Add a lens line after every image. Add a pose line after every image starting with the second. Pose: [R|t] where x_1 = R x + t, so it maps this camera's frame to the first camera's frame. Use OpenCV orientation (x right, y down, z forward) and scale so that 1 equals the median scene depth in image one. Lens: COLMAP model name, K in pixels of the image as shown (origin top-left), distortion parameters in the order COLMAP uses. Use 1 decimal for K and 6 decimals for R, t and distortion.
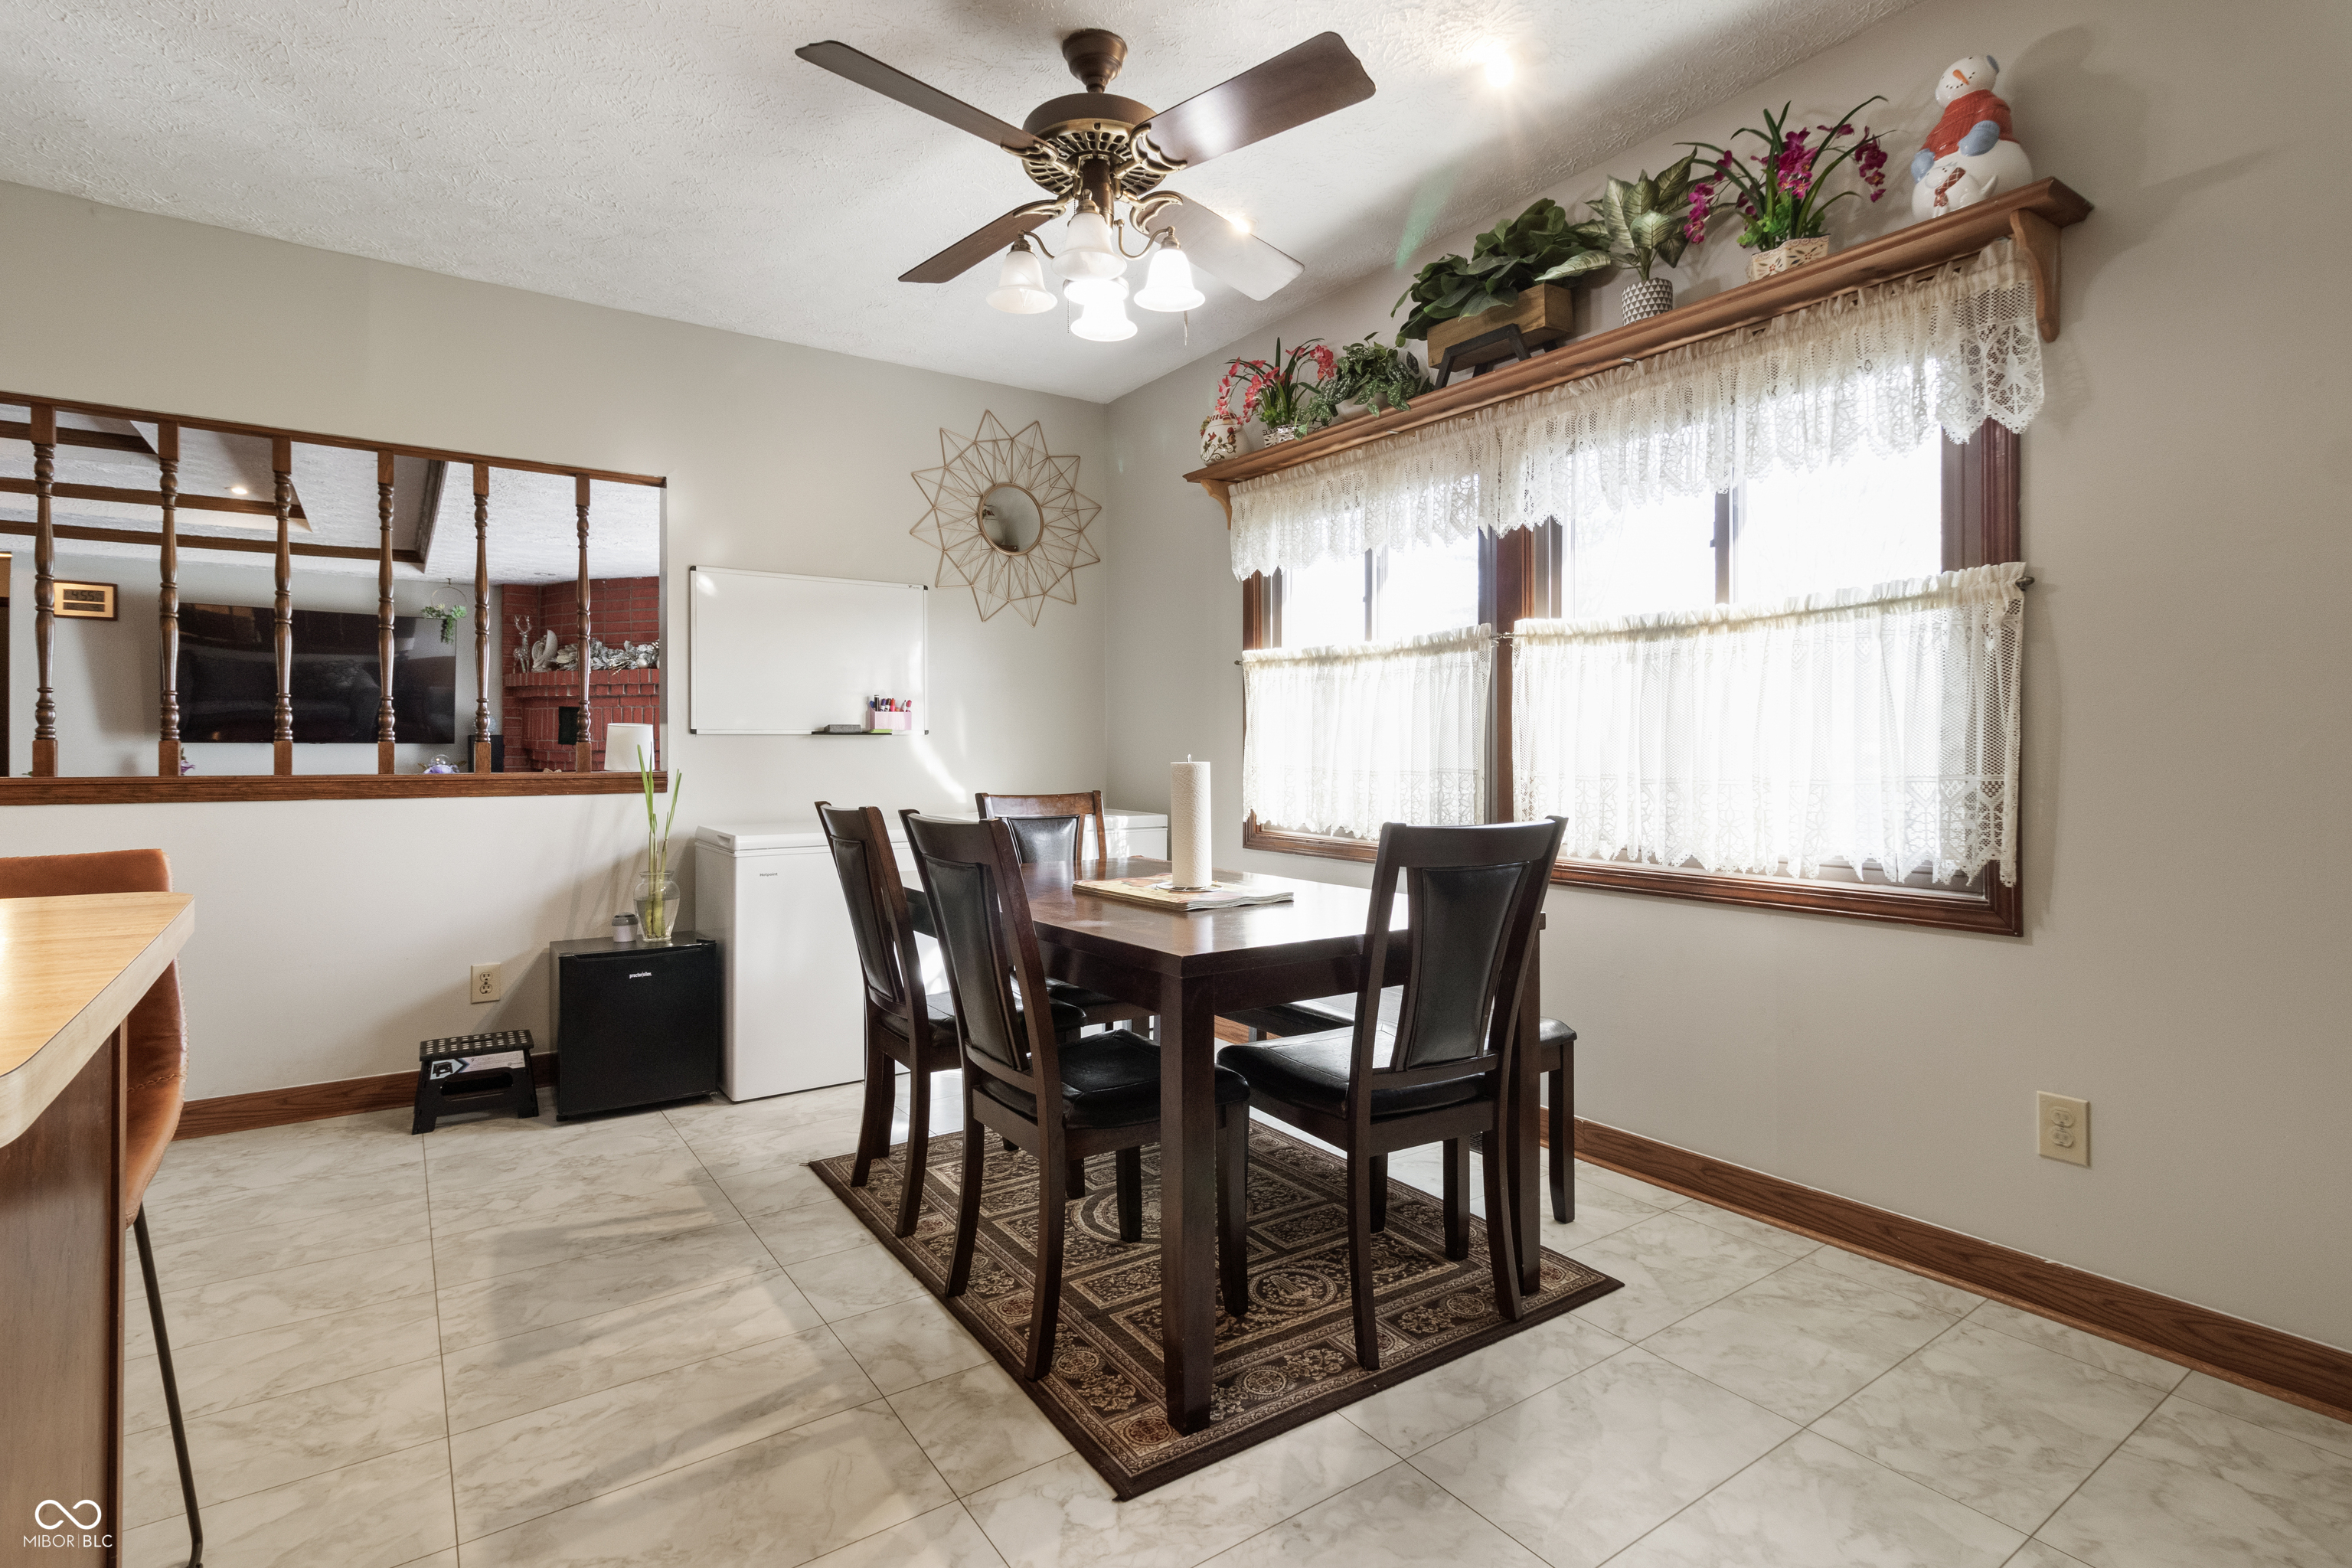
lens RADIAL K [[1118.0, 0, 1164.3], [0, 1118.0, 755.1], [0, 0, 1]] dist [0.005668, 0.000495]
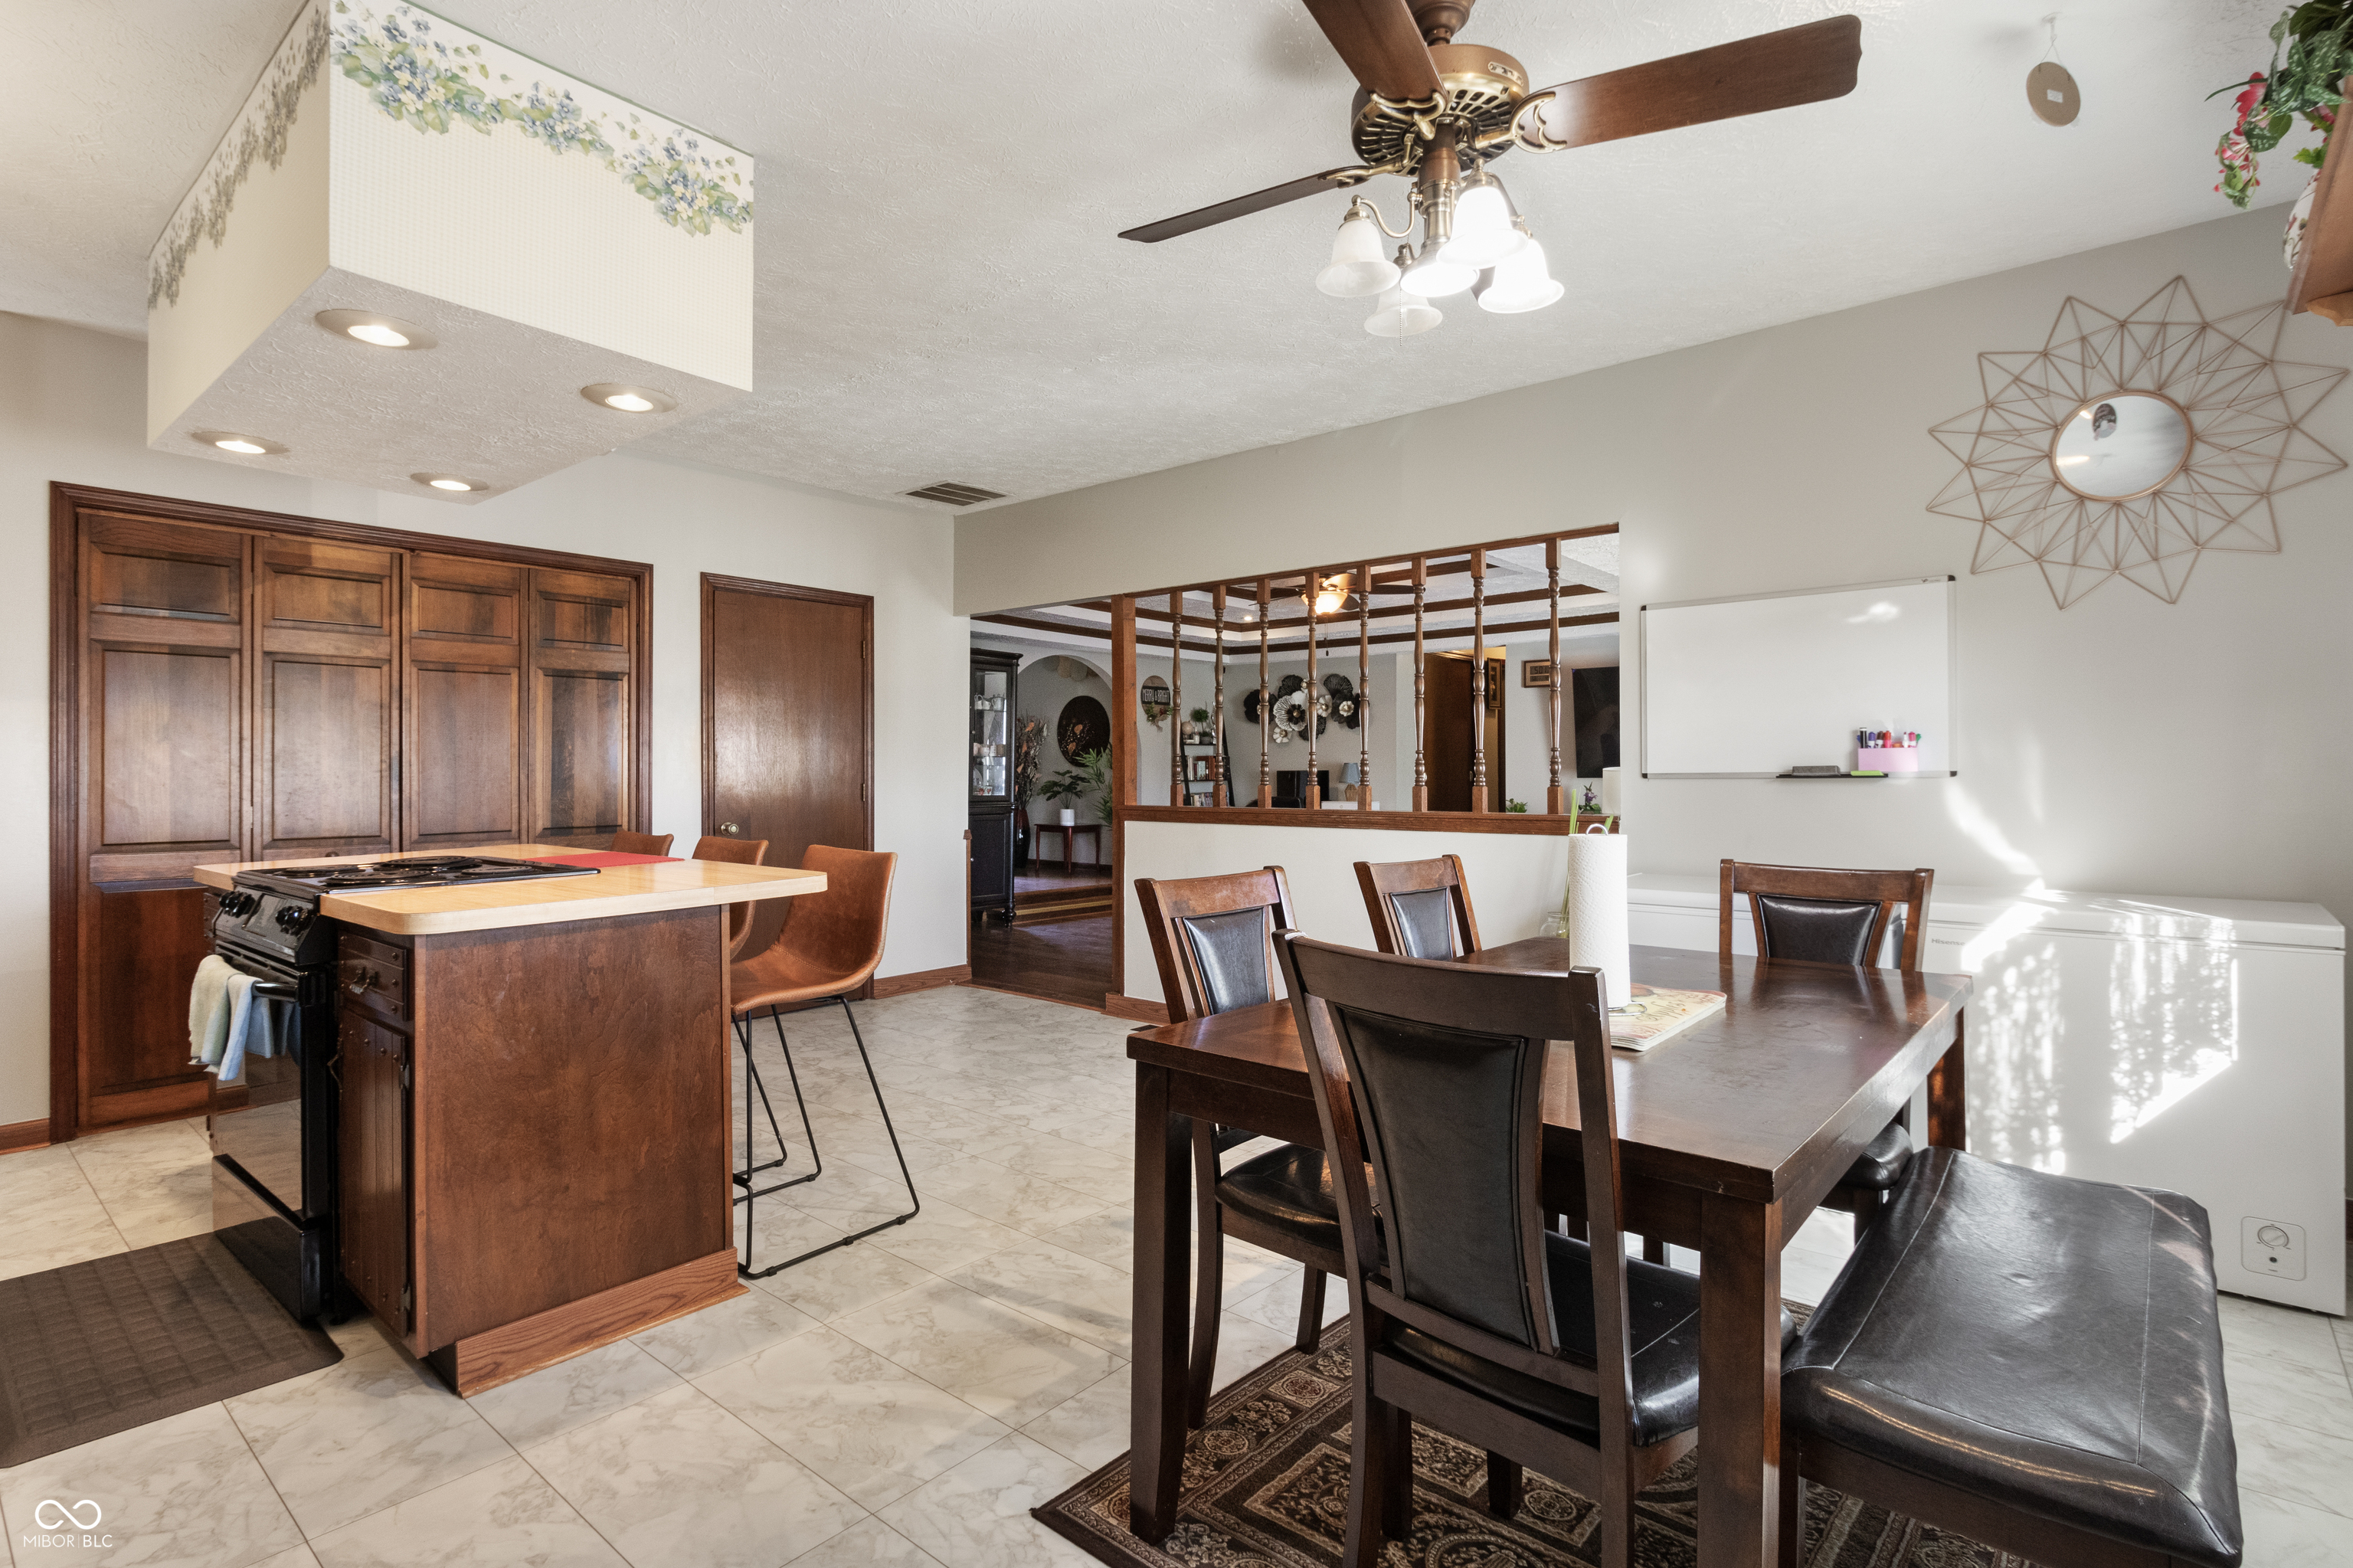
lens RADIAL K [[1146.9, 0, 1161.0], [0, 1146.9, 767.0], [0, 0, 1]] dist [0.001398, -0.002227]
pose [[0.250927, -0.006696, -0.967983, 0.630336], [-0.003215, 0.999965, -0.007750, -0.027878], [0.968001, 0.005057, 0.250897, 0.494286]]
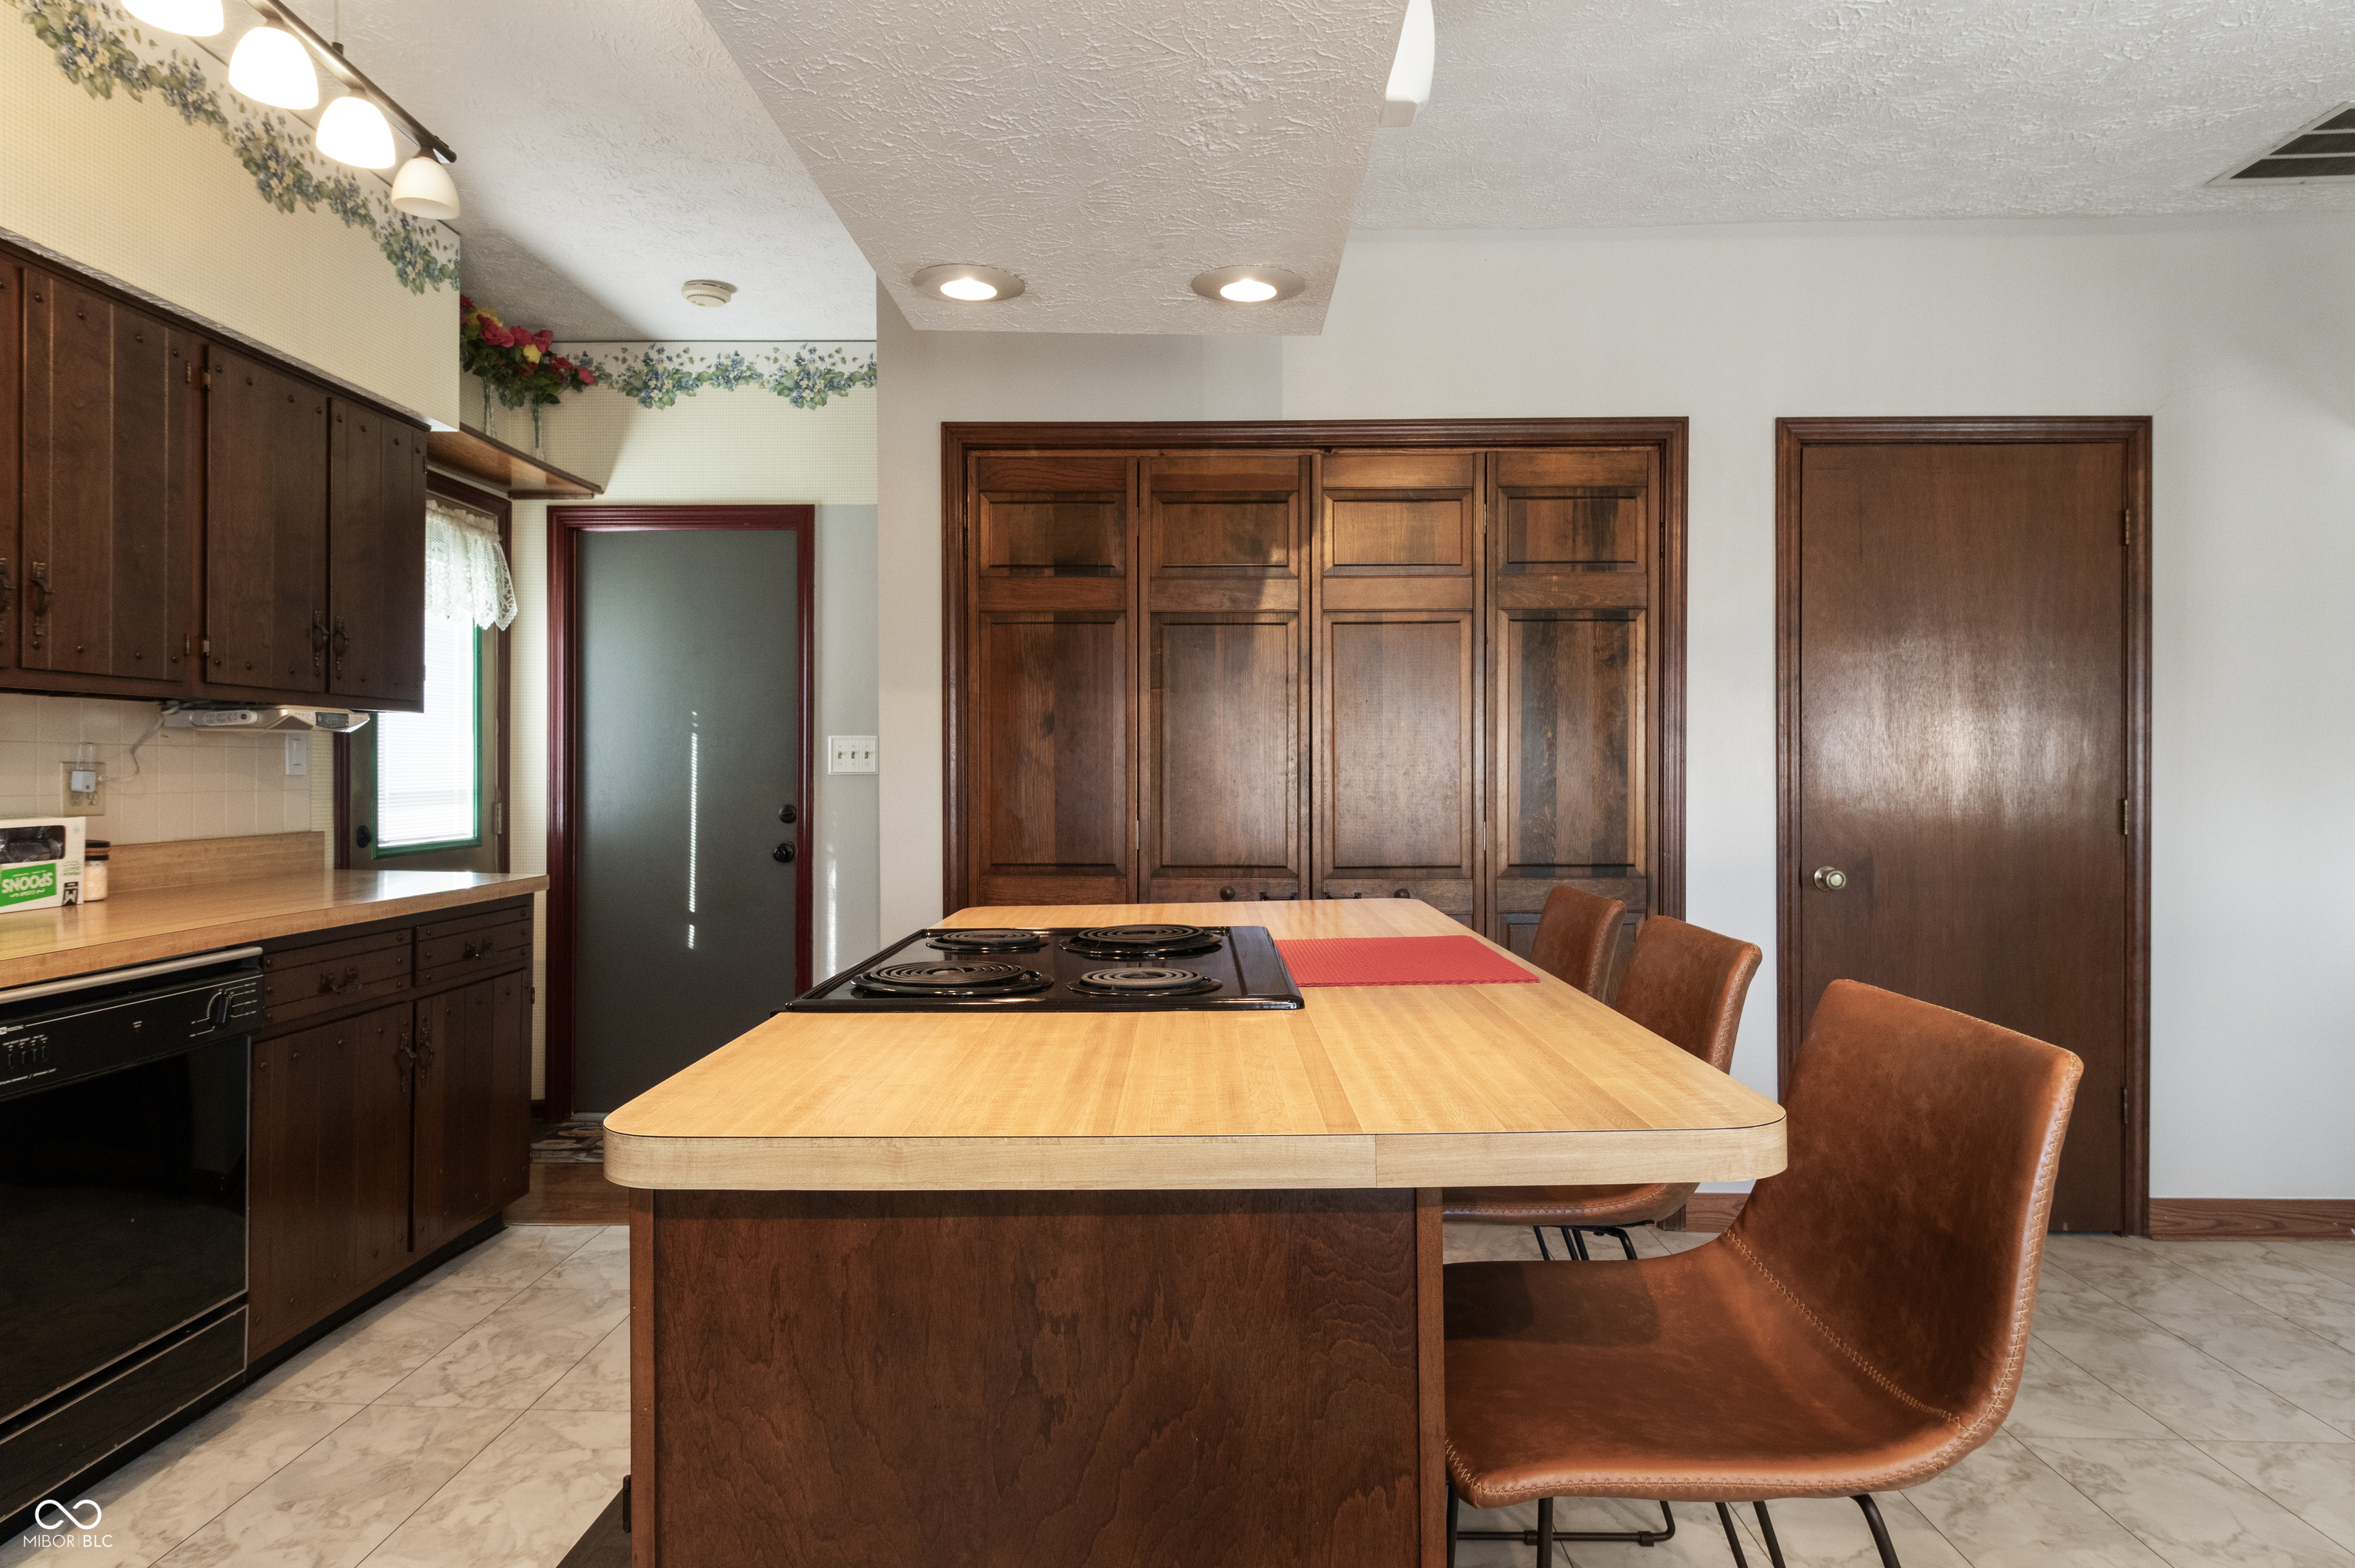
lens RADIAL K [[1405.3, 0, 1161.5], [0, 1405.3, 778.8], [0, 0, 1]] dist [0.007233, -0.003378]
pose [[-0.595359, 0.001785, -0.803458, -0.013259], [-0.005856, 0.999961, 0.006561, -0.033835], [0.803438, 0.008611, -0.595326, 0.553603]]
